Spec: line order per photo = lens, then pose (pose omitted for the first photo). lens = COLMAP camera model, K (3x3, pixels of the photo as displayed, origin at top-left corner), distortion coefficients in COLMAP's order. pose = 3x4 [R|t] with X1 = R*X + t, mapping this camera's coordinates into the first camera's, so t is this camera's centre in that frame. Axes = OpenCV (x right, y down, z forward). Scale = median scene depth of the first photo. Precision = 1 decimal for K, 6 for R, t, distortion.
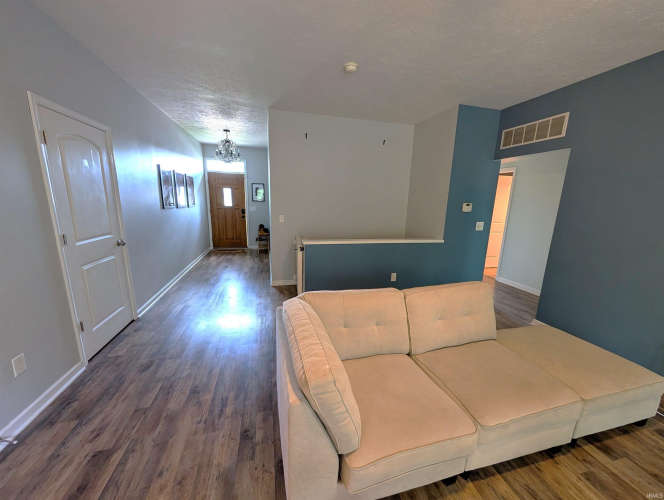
lens RADIAL K [[250.5, 0, 332.2], [0, 250.5, 249.8], [0, 0, 1]] dist [0.008176, -0.000336]
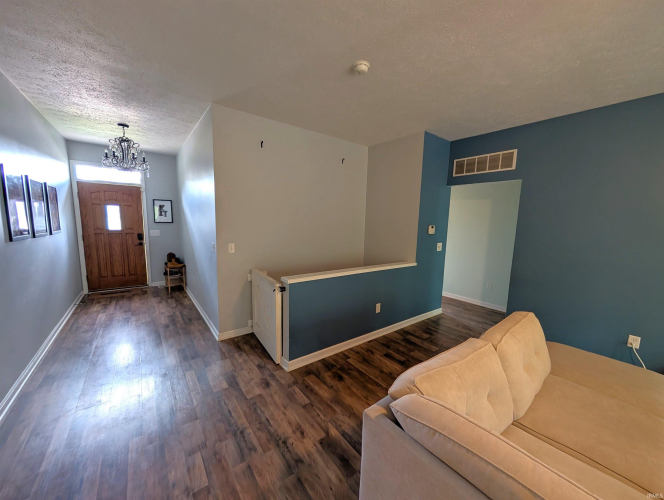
lens RADIAL K [[250.5, 0, 331.6], [0, 250.5, 251.1], [0, 0, 1]] dist [0.008176, -0.000336]
pose [[0.921247, -0.051442, 0.385560, -0.172704], [0.076372, 0.995844, -0.049613, -0.044027], [-0.381406, 0.075152, 0.921348, 0.153881]]
